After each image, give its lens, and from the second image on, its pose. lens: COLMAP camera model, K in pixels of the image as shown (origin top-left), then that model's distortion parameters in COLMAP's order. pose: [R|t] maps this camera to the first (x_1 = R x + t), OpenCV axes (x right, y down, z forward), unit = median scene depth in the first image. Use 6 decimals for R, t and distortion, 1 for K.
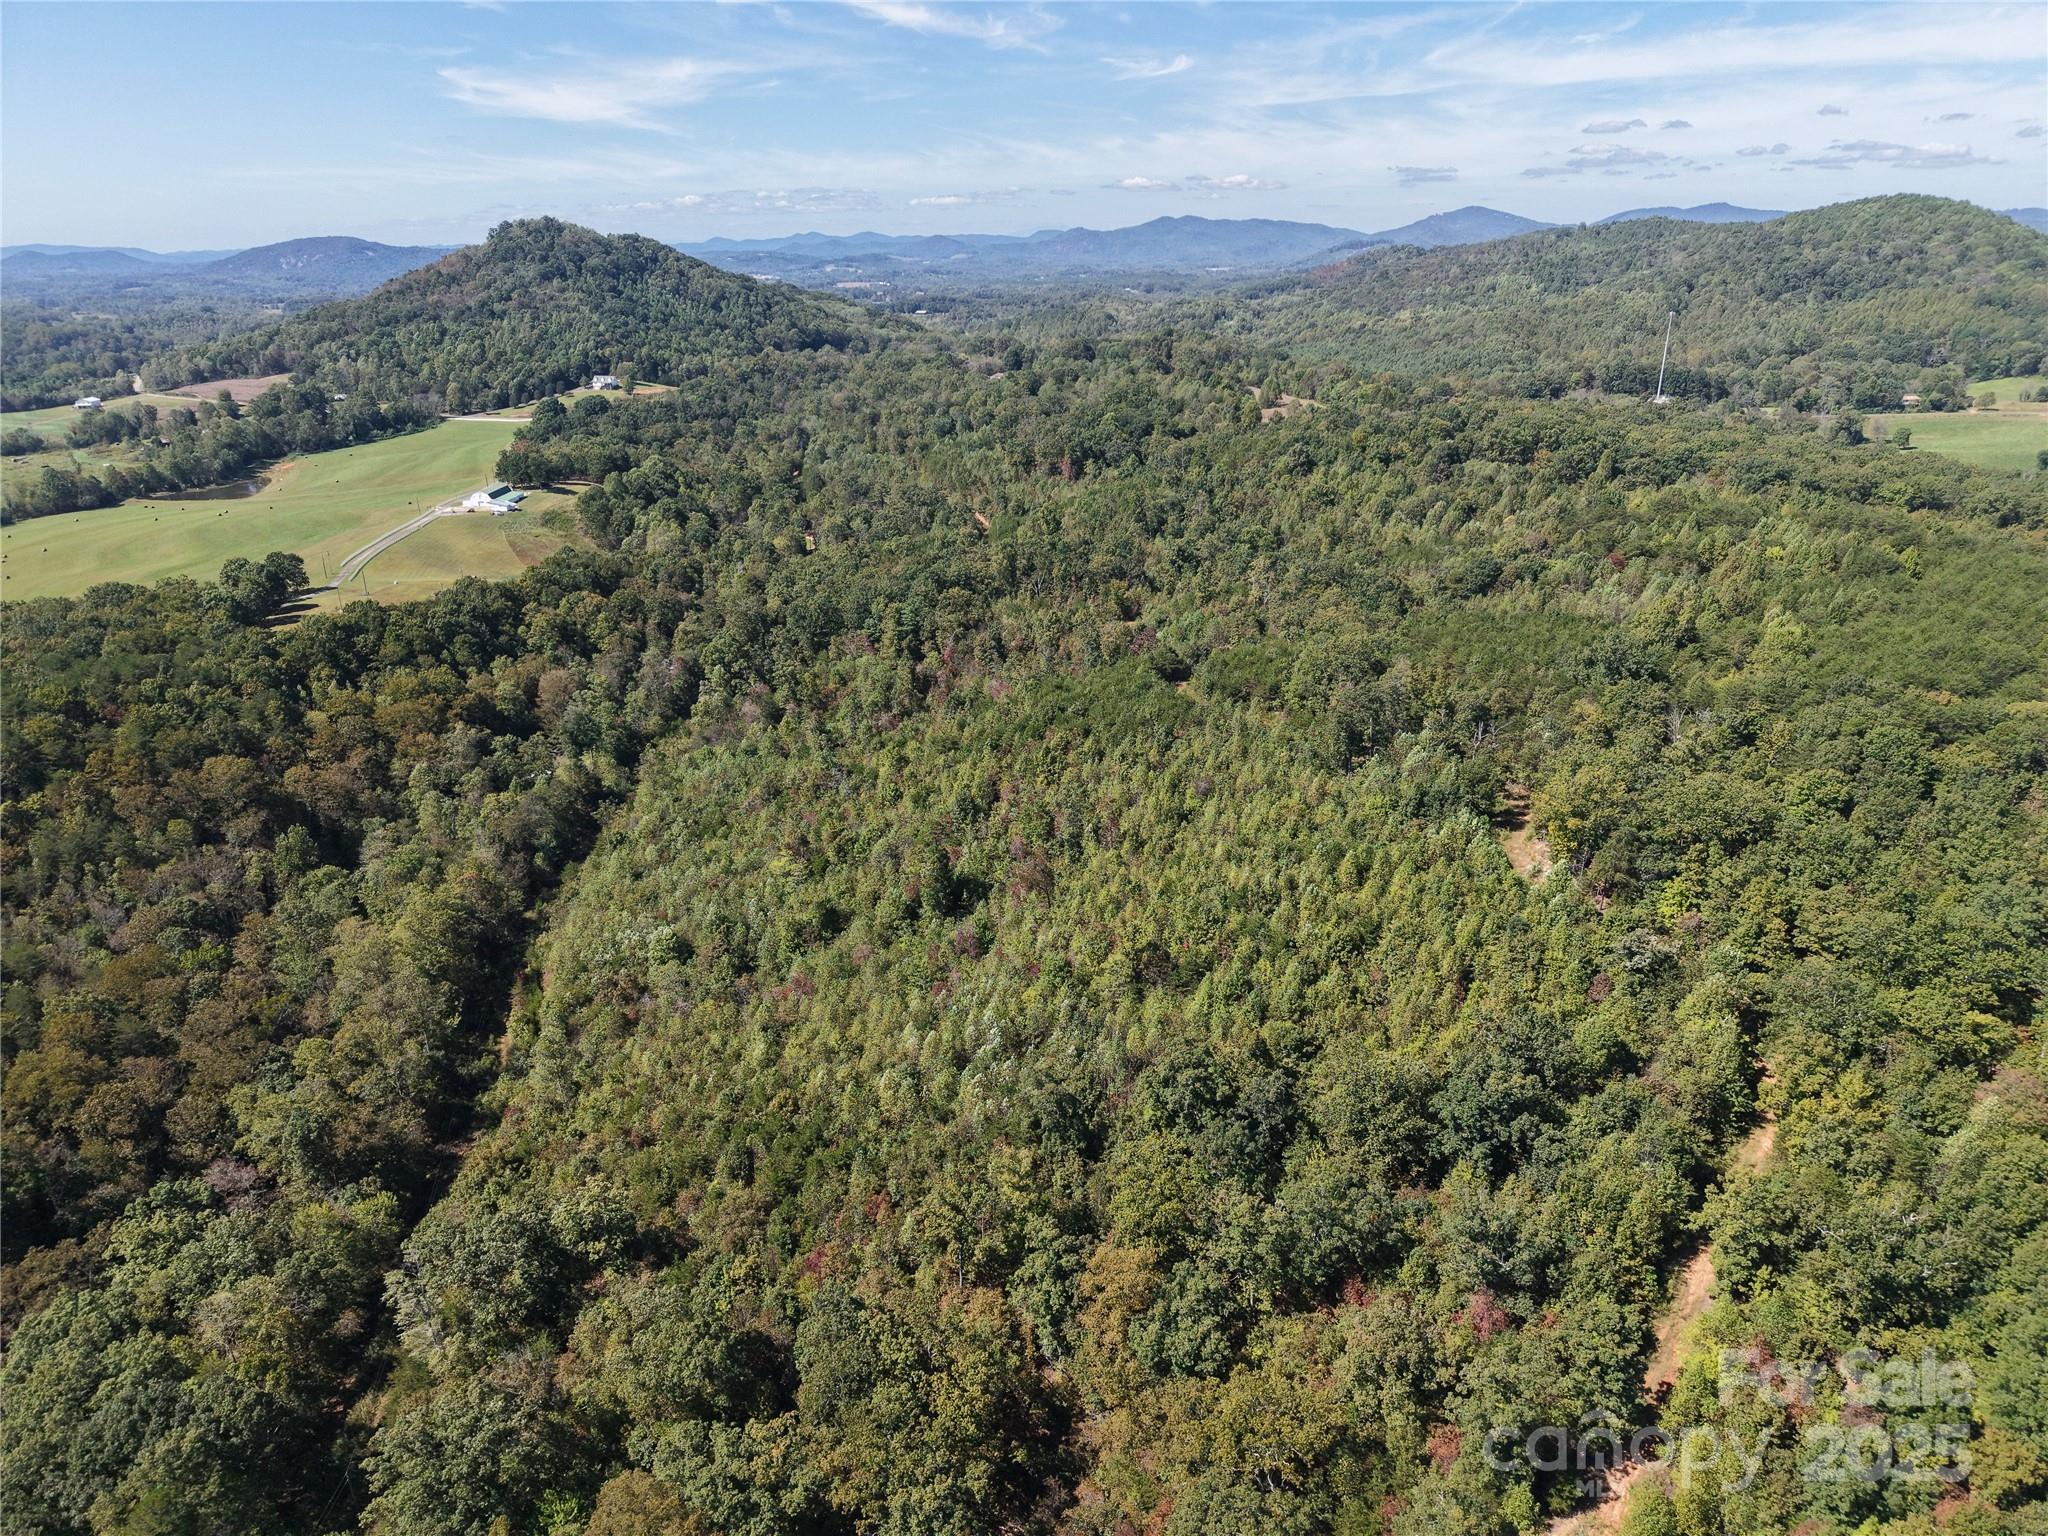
lens RADIAL K [[1401.9, 0, 1019.1], [0, 1401.9, 760.7], [0, 0, 1]] dist [-0.001799, -0.000537]
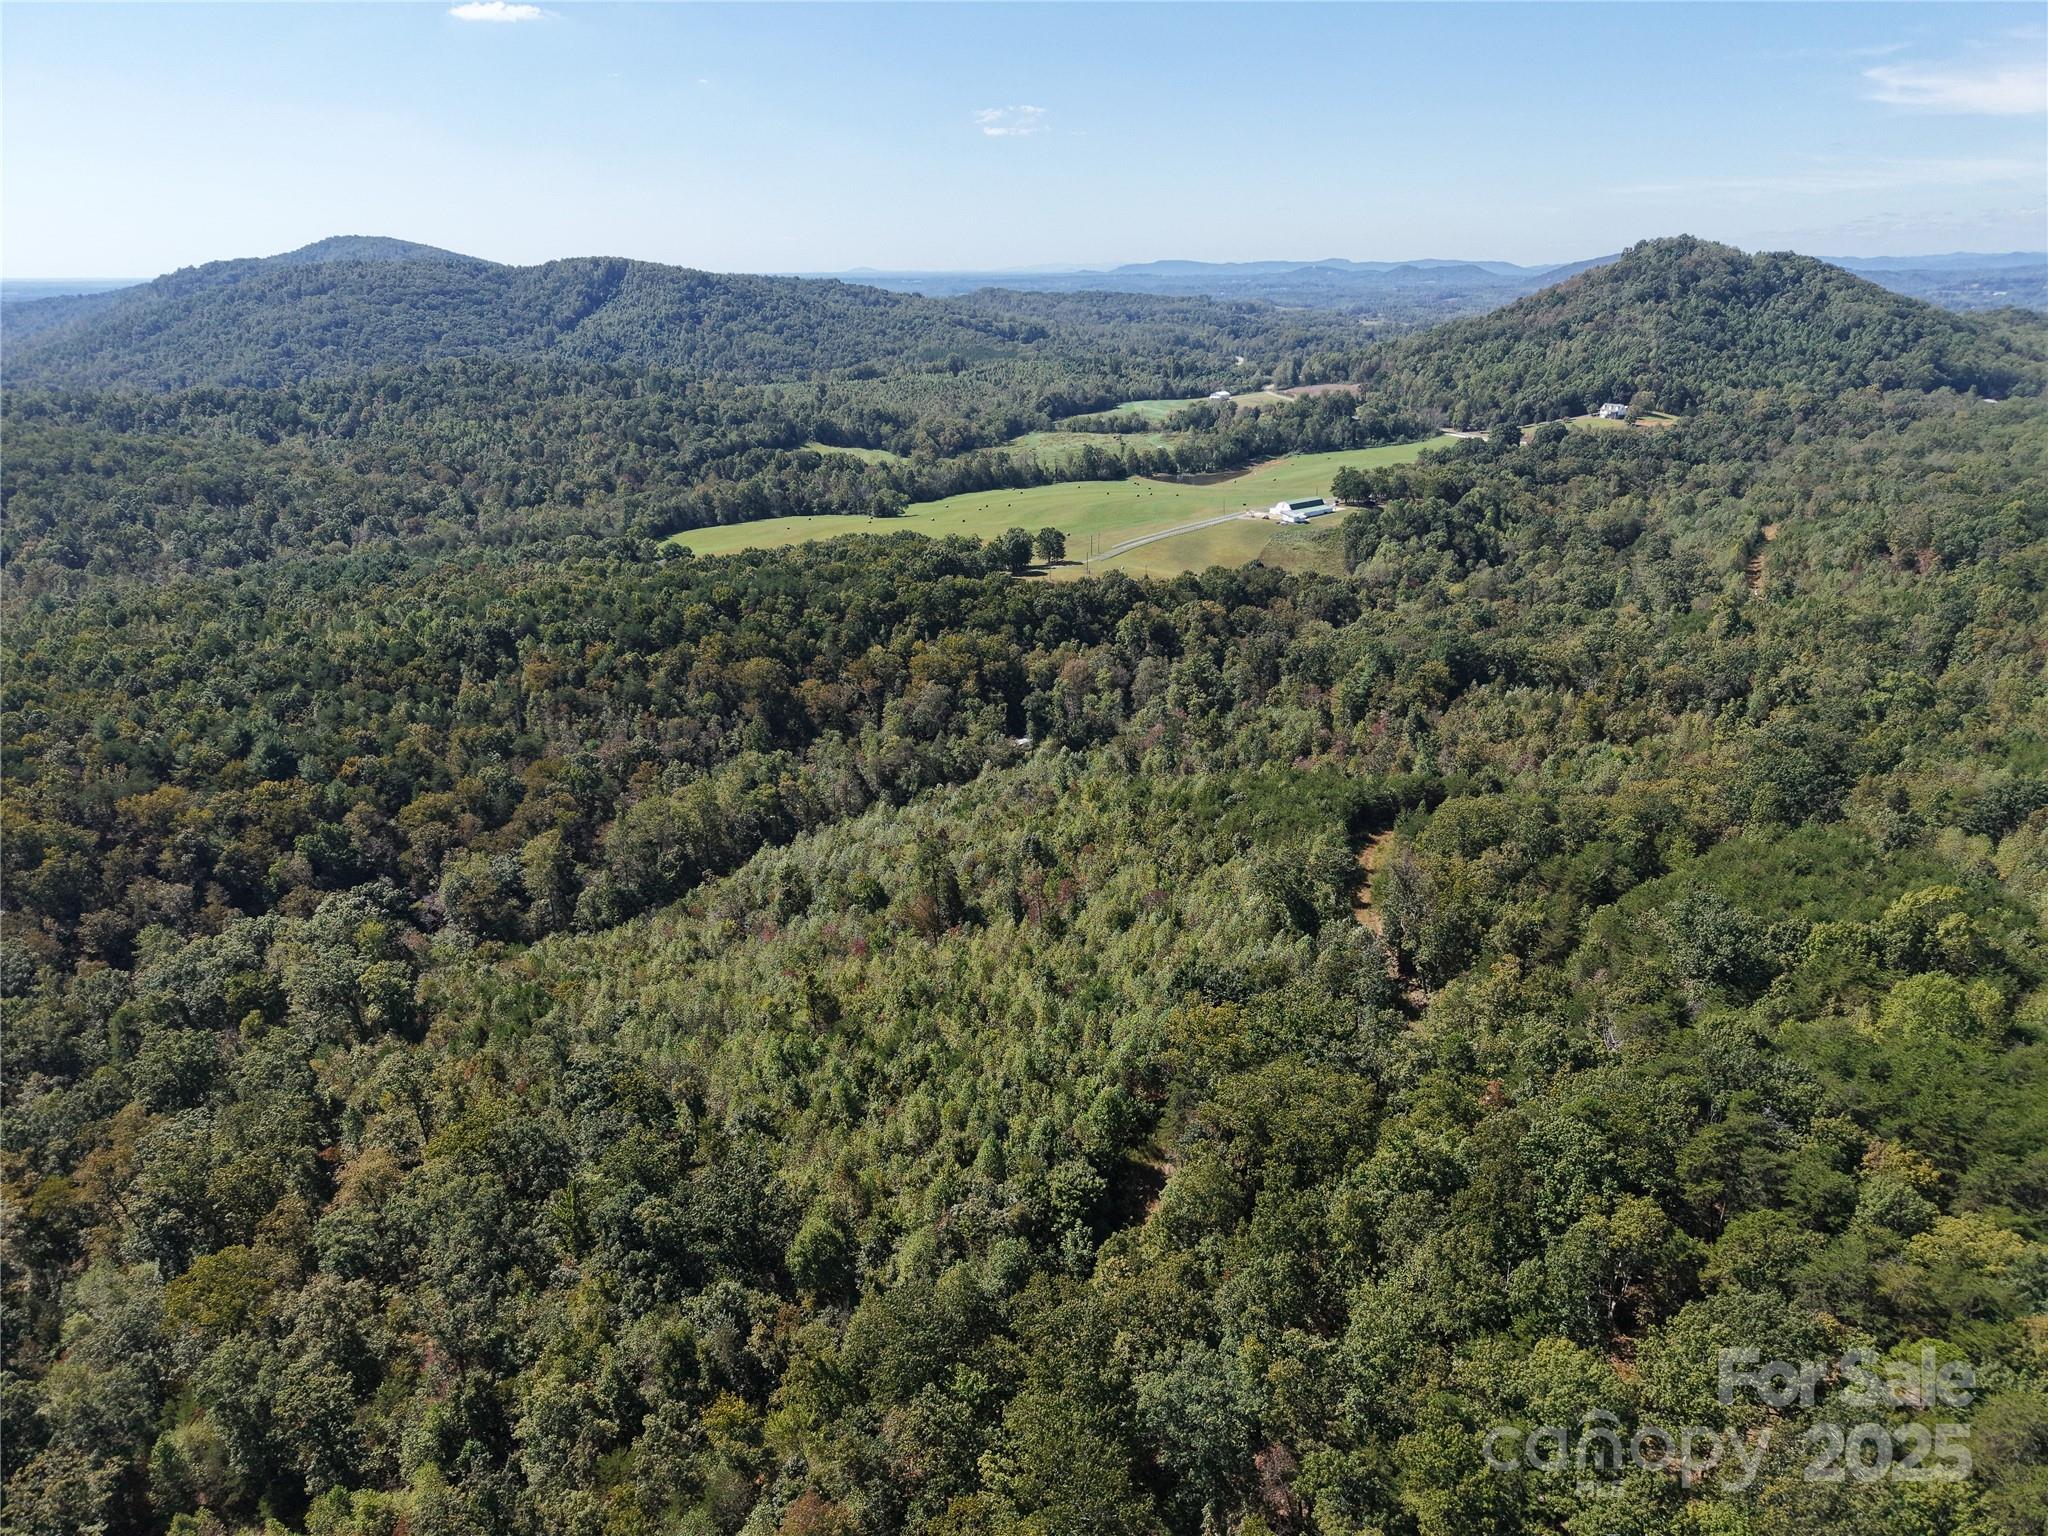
lens RADIAL K [[1401.9, 0, 1015.9], [0, 1401.9, 761.1], [0, 0, 1]] dist [-0.001799, -0.000537]
pose [[0.632465, 0.254858, -0.731461, 0.240355], [-0.259983, 0.959387, 0.109477, -0.048114], [0.729656, 0.120927, 0.673037, 0.109774]]
